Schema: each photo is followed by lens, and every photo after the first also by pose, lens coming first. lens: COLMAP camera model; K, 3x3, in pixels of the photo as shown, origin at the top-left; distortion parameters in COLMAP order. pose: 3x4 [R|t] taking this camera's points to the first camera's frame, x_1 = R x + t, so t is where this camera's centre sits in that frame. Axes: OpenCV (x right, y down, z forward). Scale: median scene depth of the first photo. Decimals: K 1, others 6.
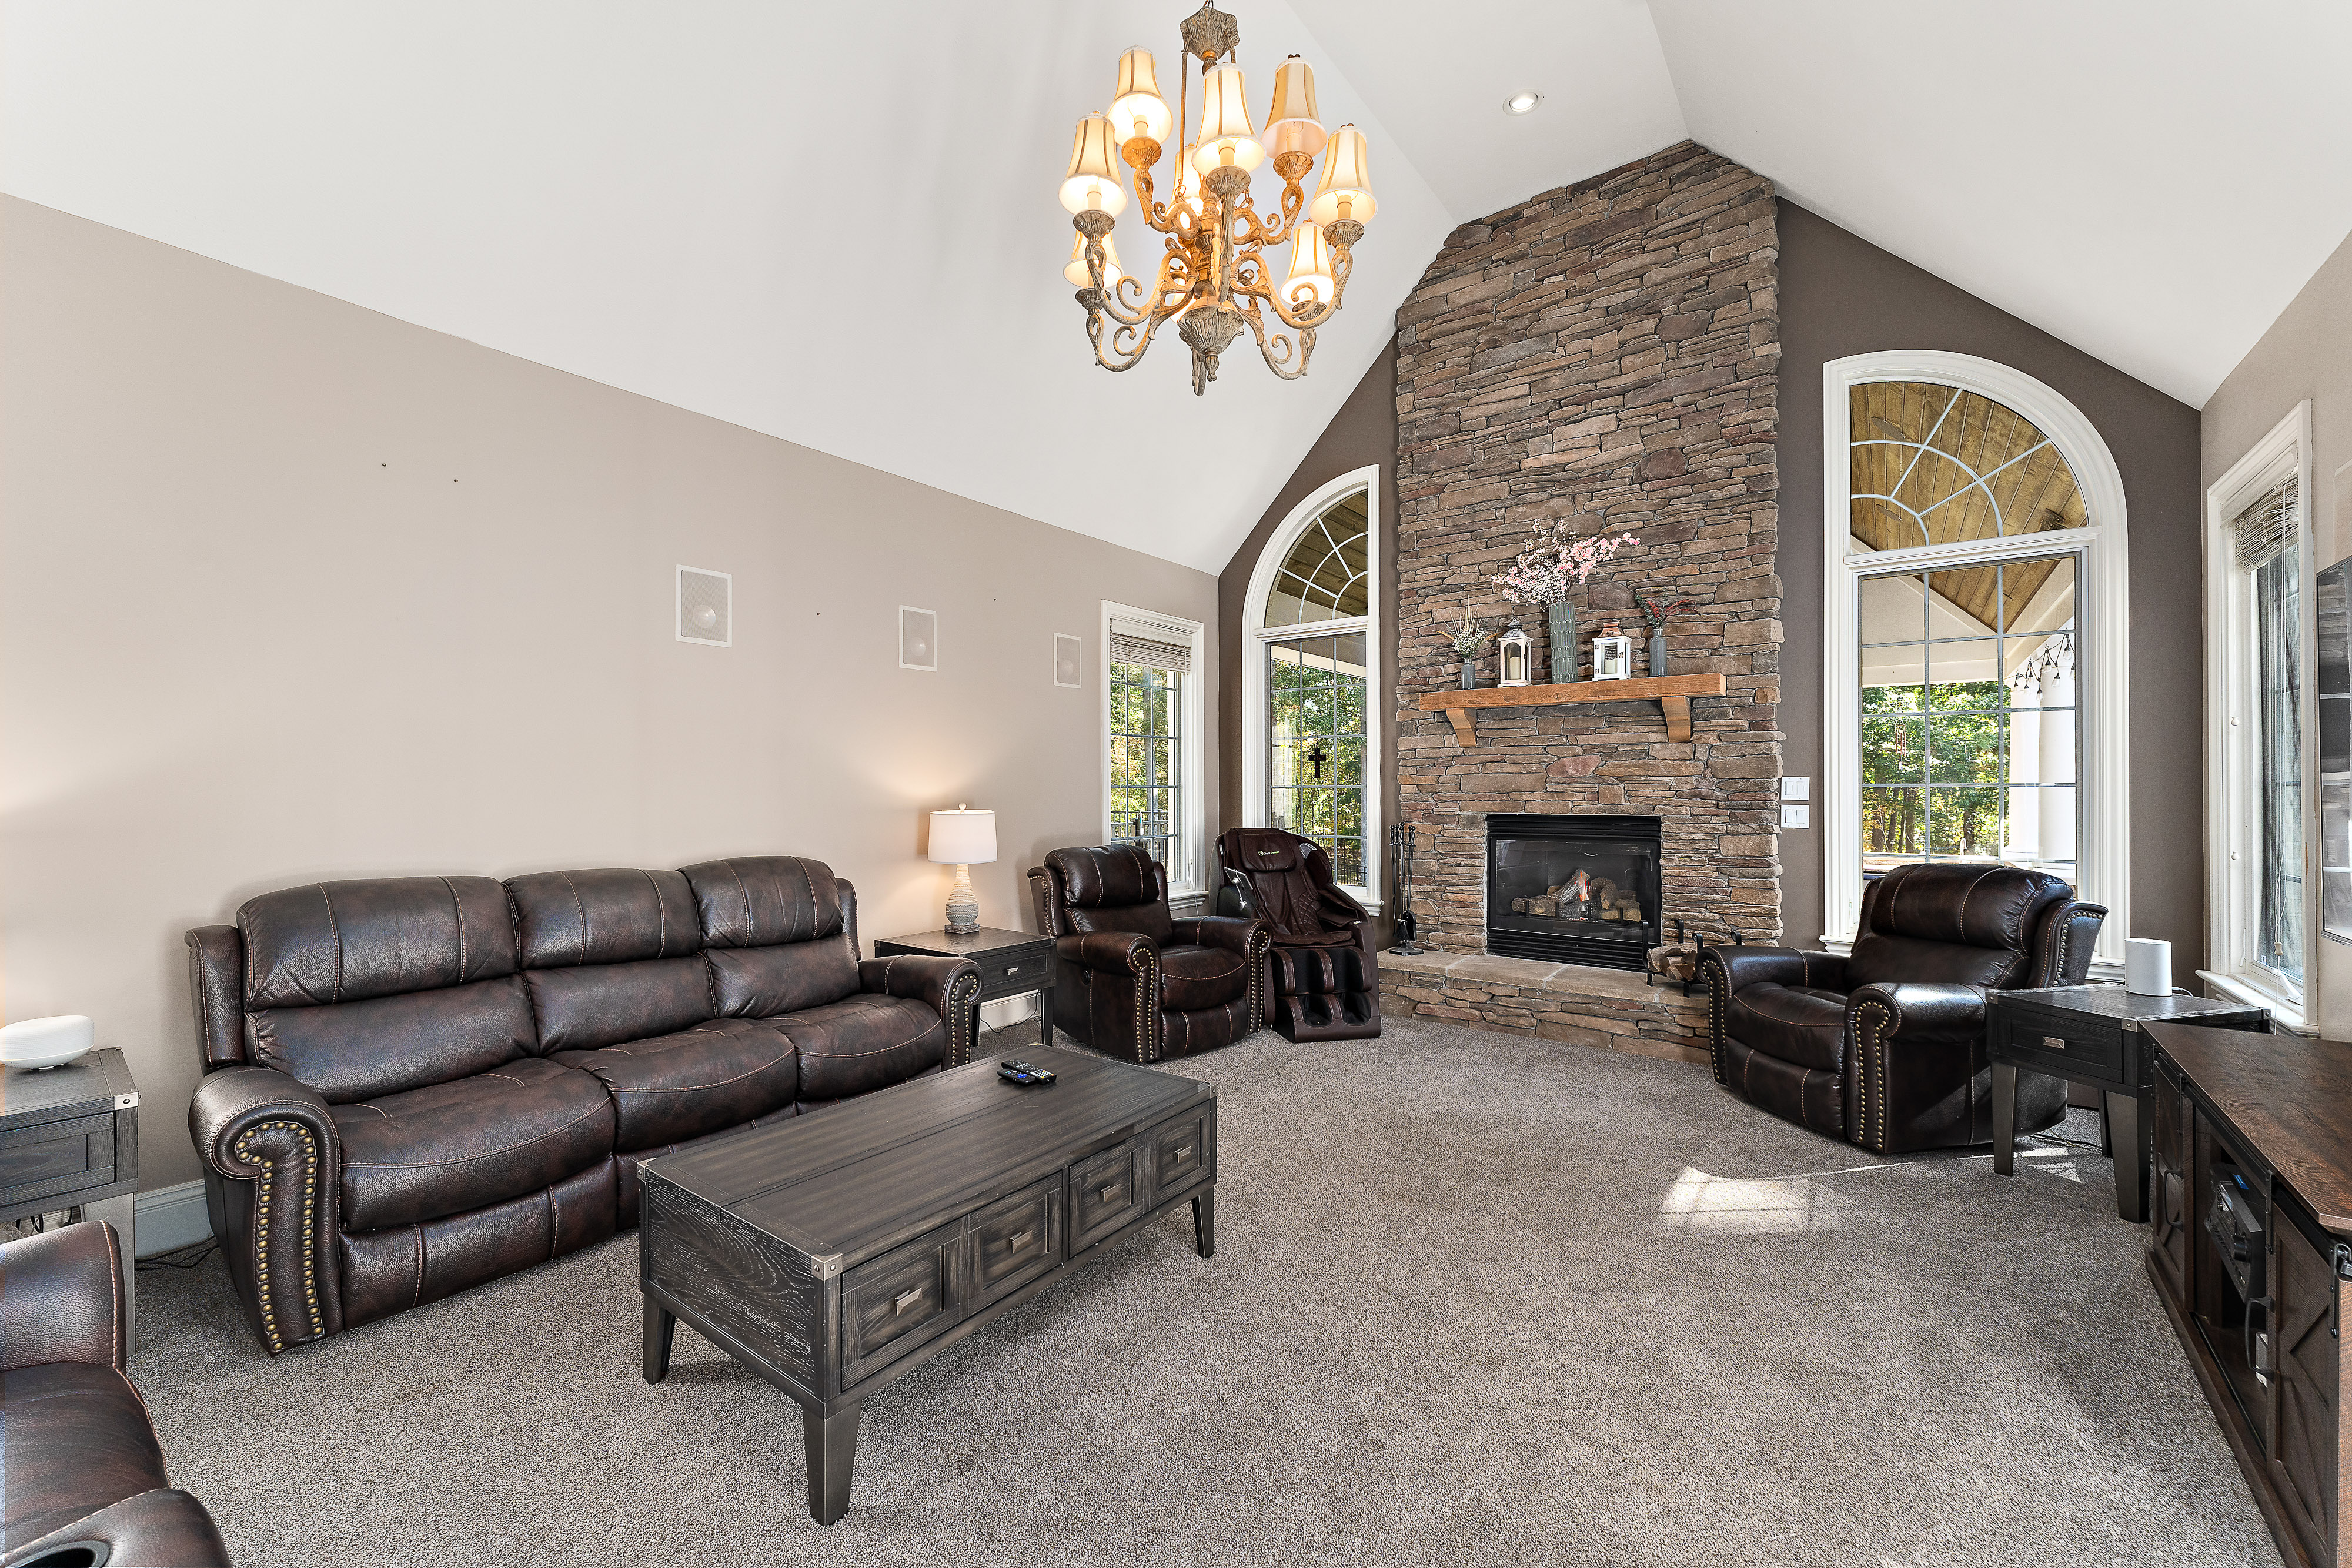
lens RADIAL K [[930.4, 0, 1174.8], [0, 930.4, 786.5], [0, 0, 1]] dist [-0.002499, 0.001371]
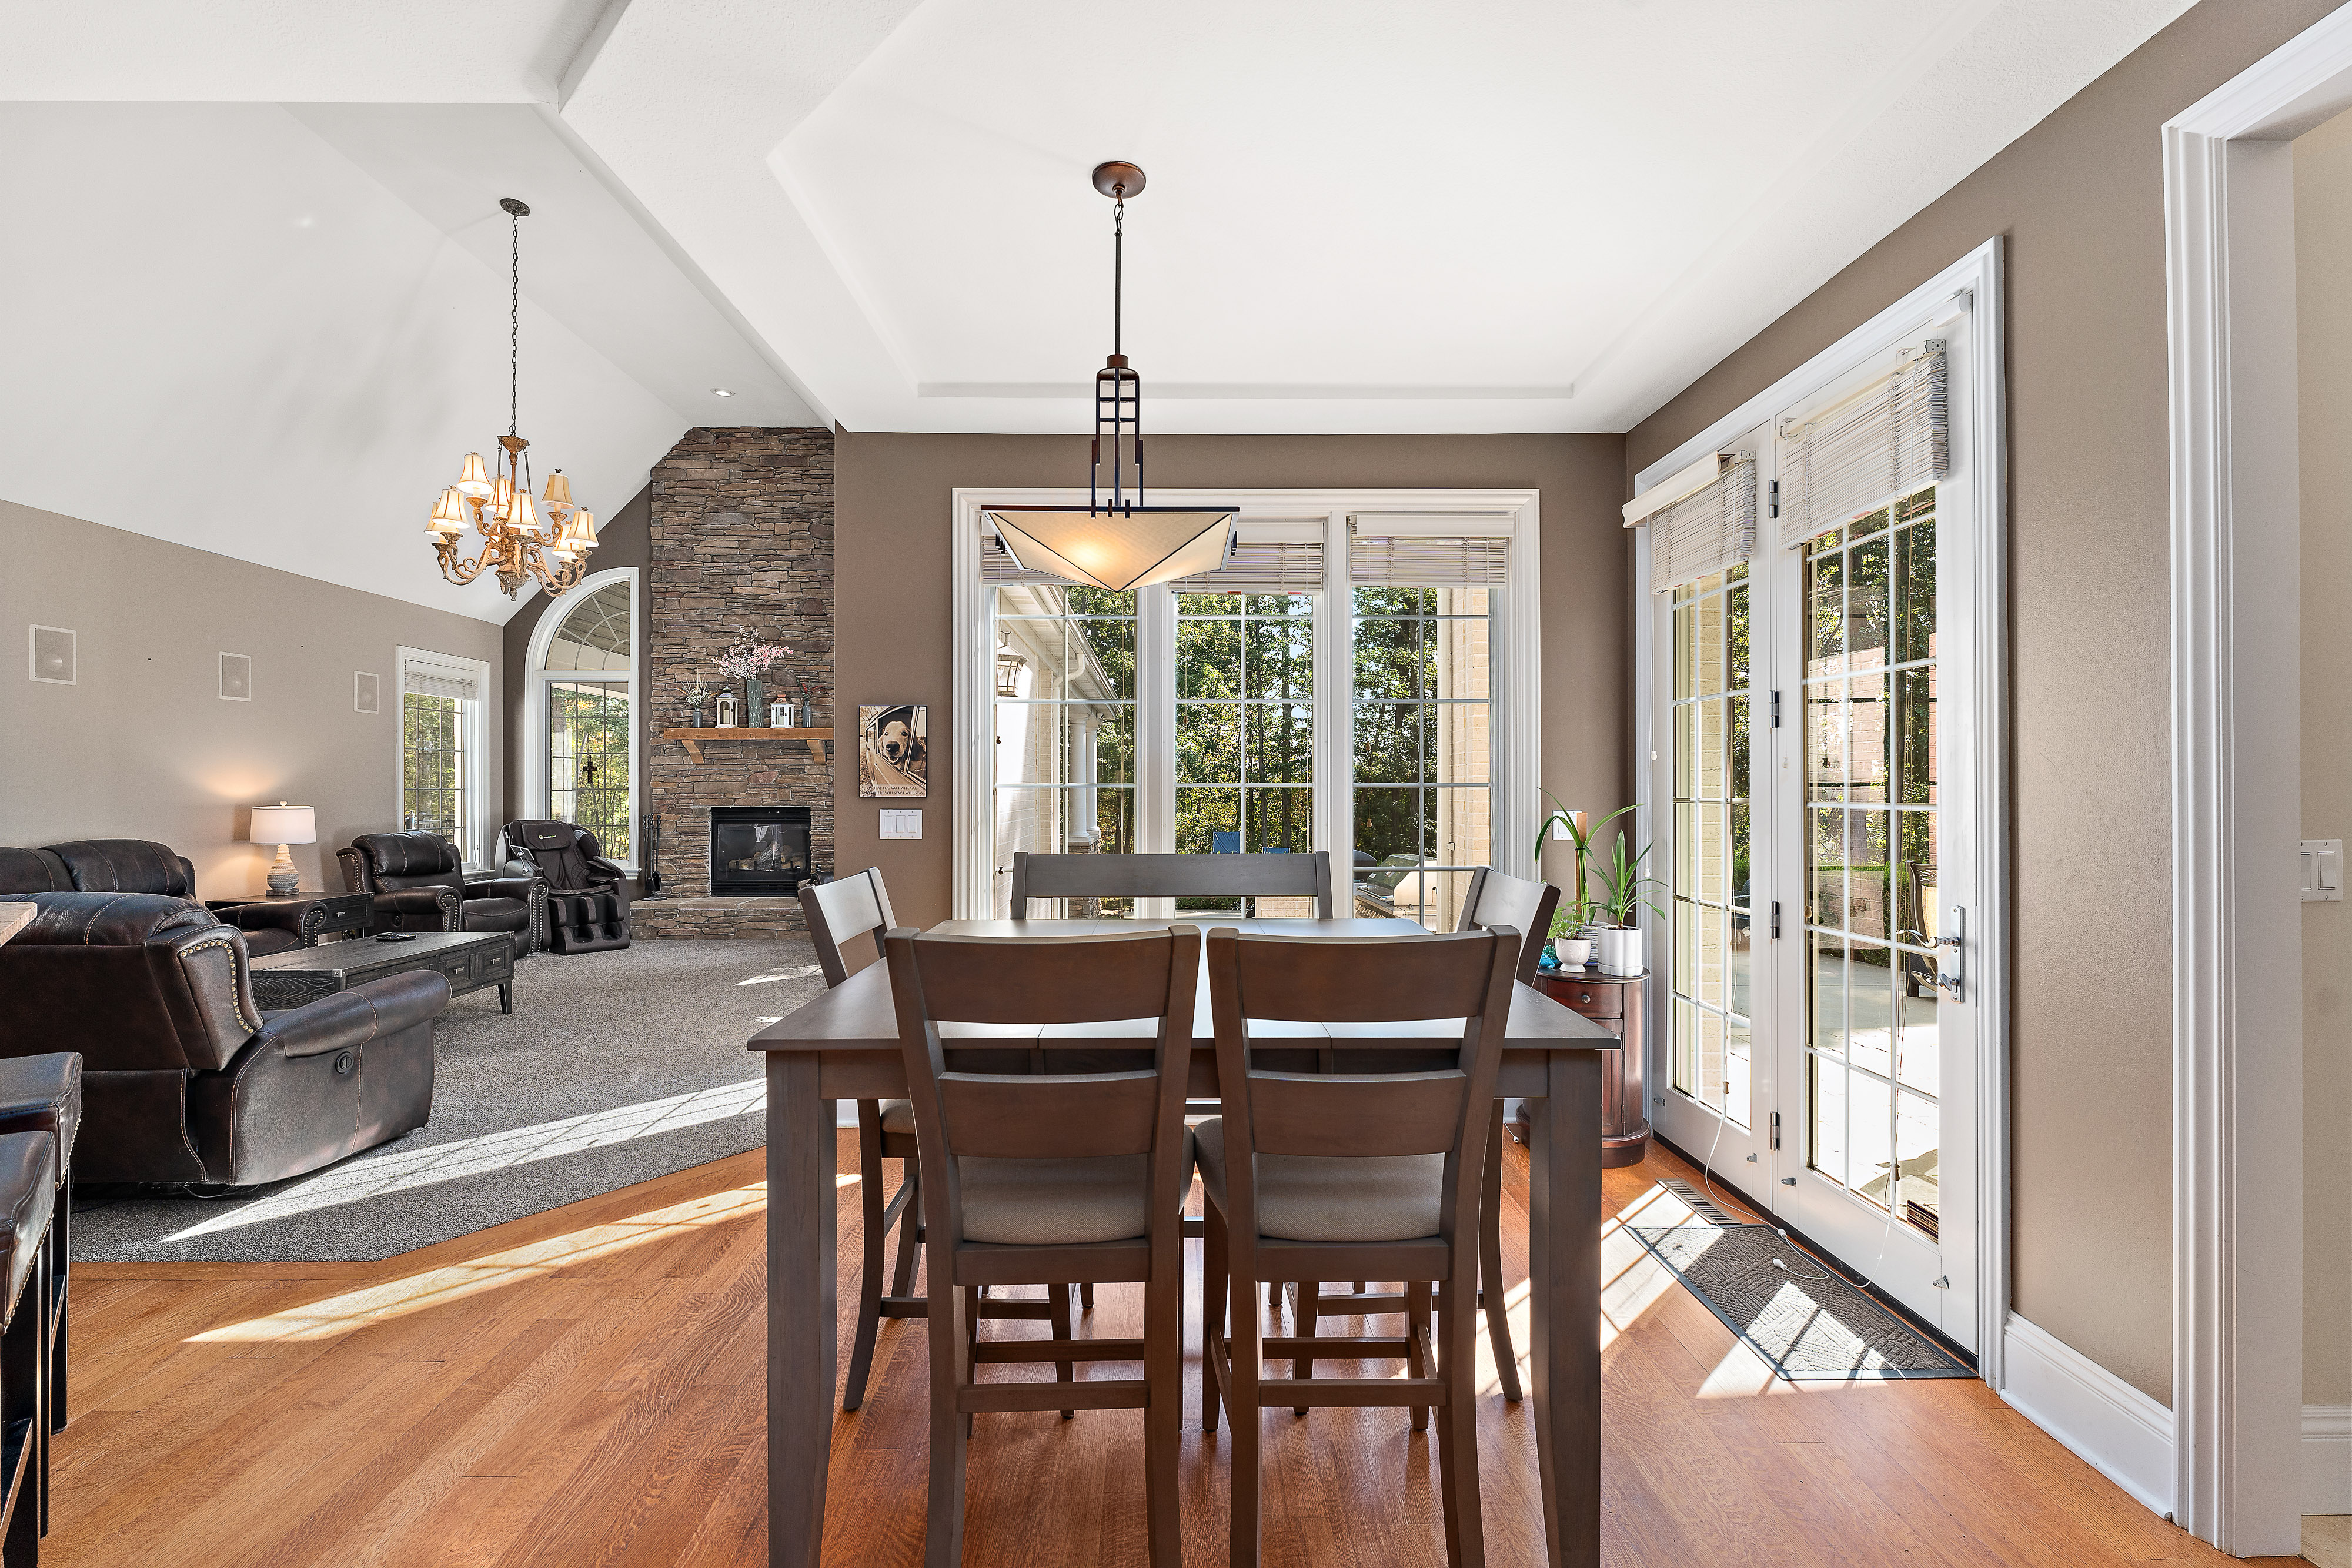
lens RADIAL K [[980.2, 0, 1166.8], [0, 980.2, 787.6], [0, 0, 1]] dist [0.000203, 0.000928]
pose [[0.791012, 0.003600, 0.611789, -0.076839], [-0.001759, 0.999992, -0.003610, 0.001124], [-0.611798, 0.001780, 0.791012, -0.872046]]
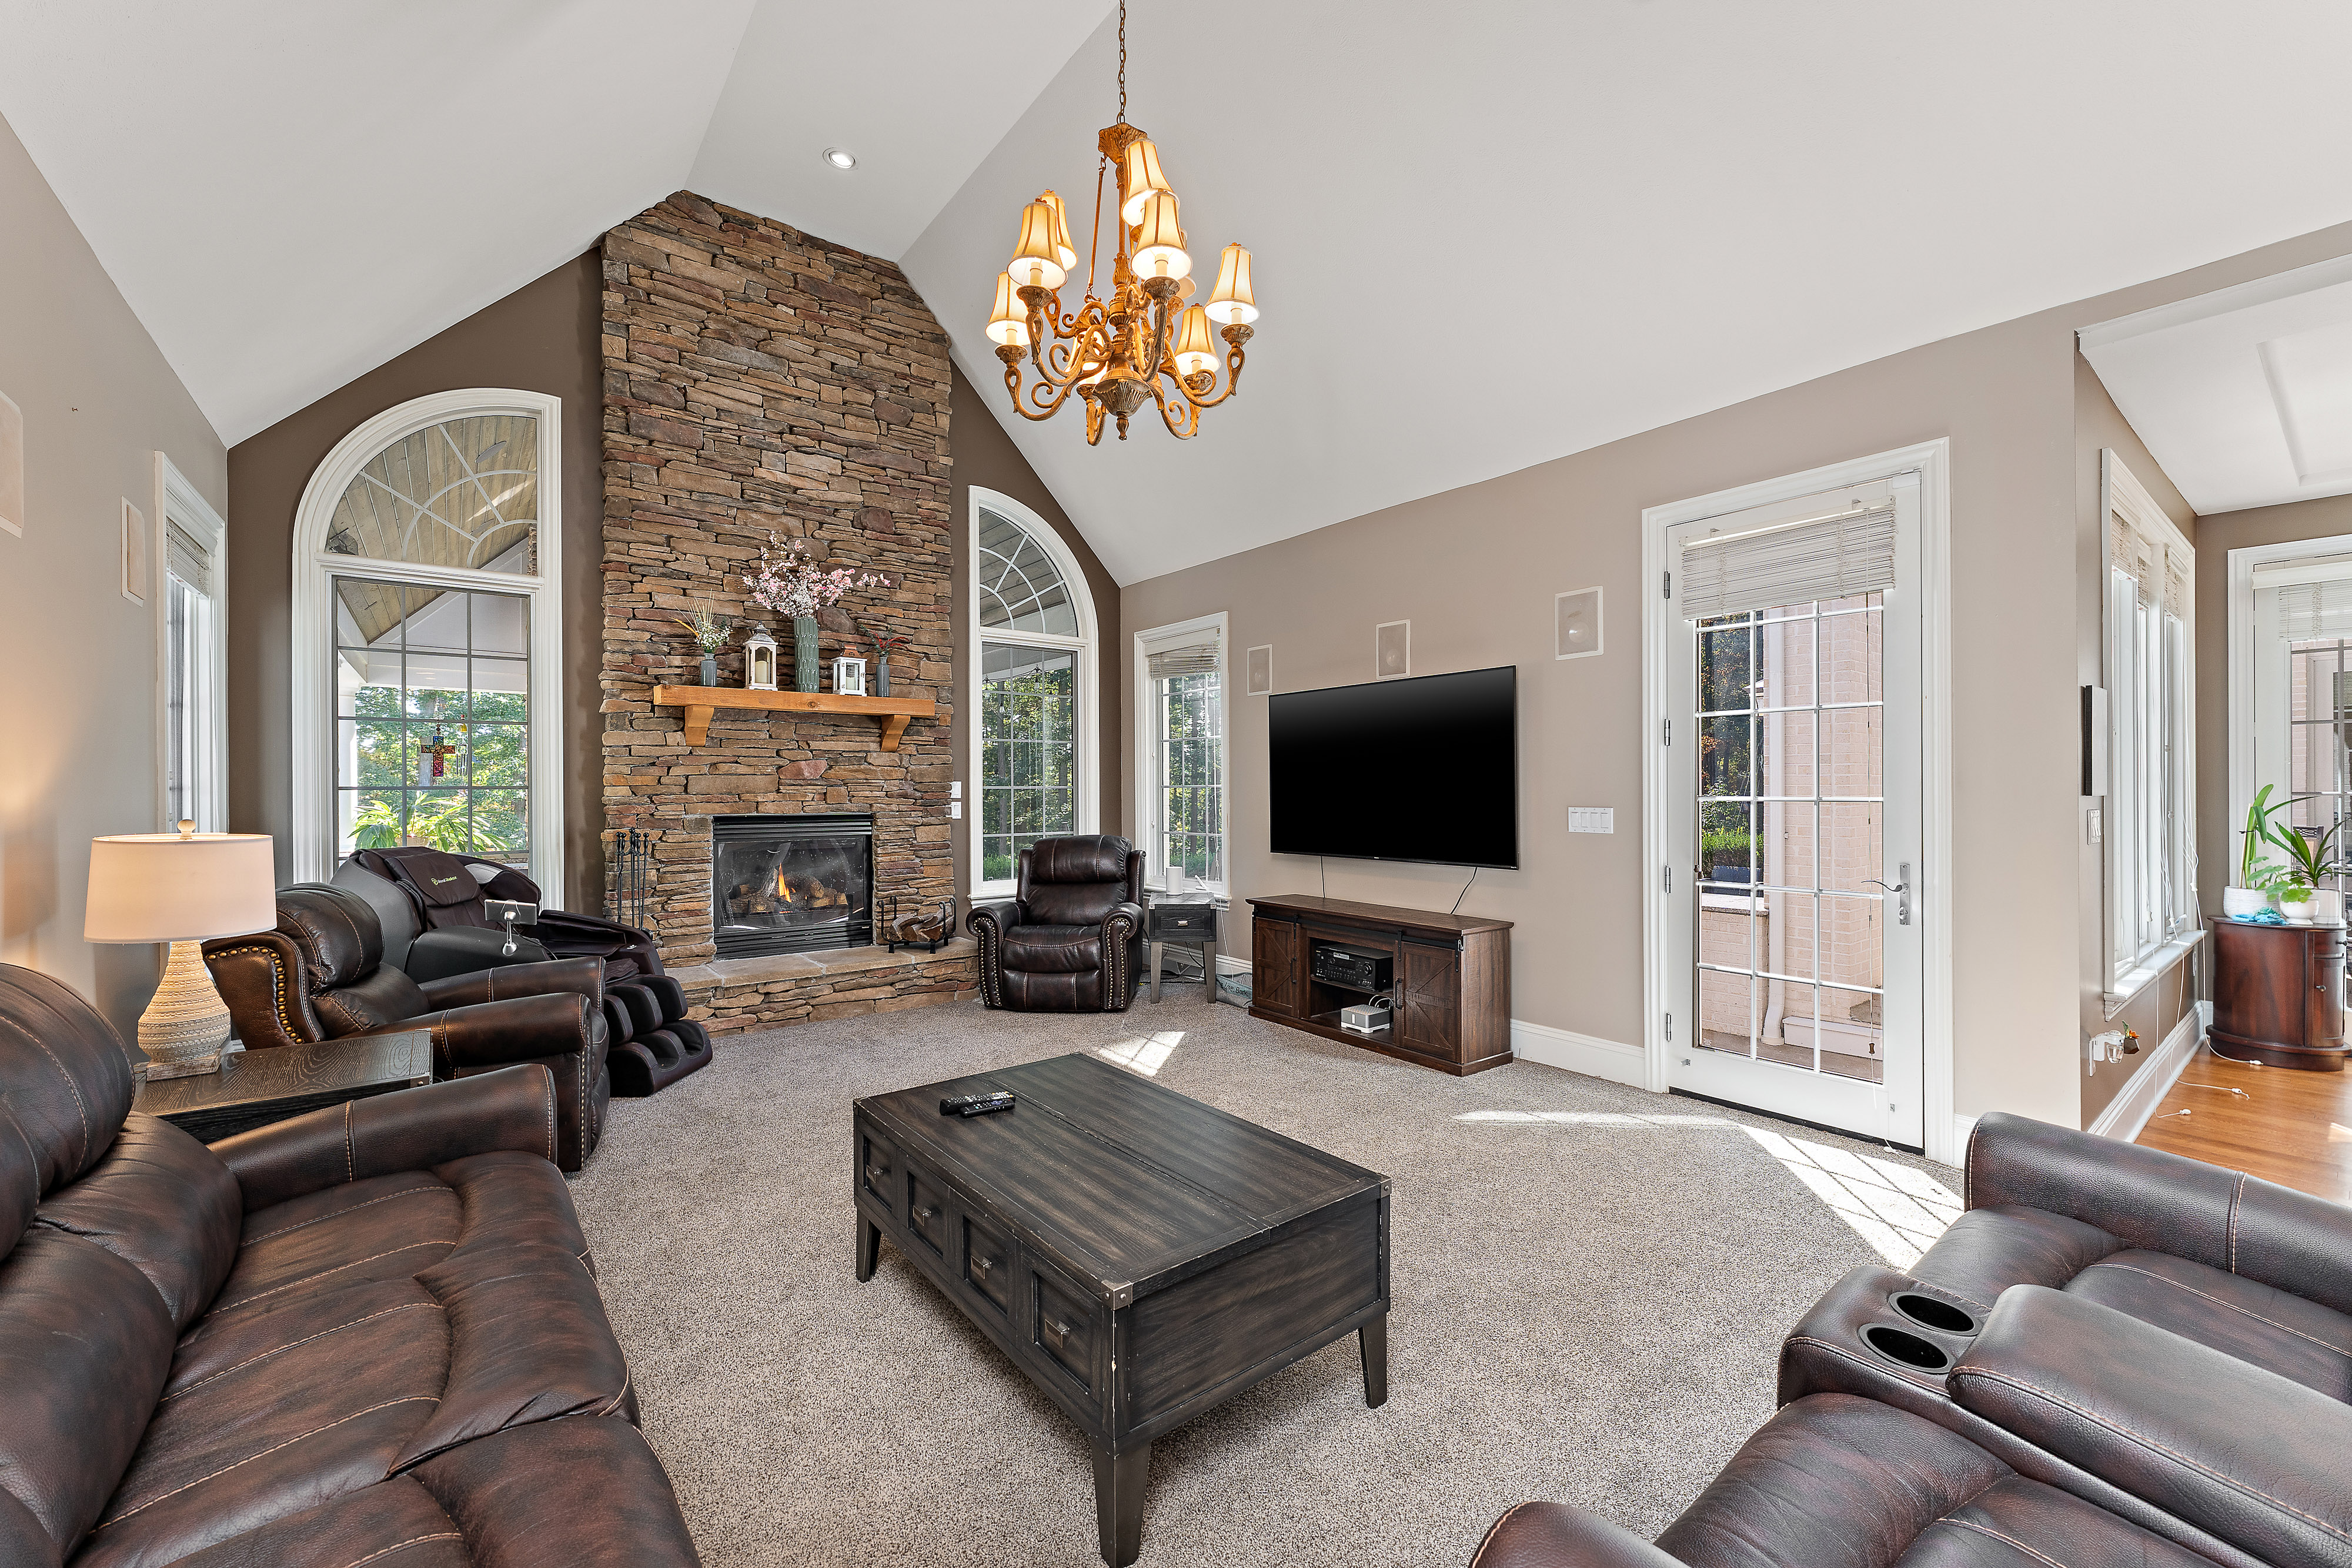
lens RADIAL K [[930.4, 0, 1179.6], [0, 930.4, 789.6], [0, 0, 1]] dist [-0.002499, 0.001371]
pose [[0.256731, 0.000045, 0.966483, -0.533813], [-0.000012, 1.000000, -0.000044, 0.001814], [-0.966483, -0.000001, 0.256731, 0.313619]]
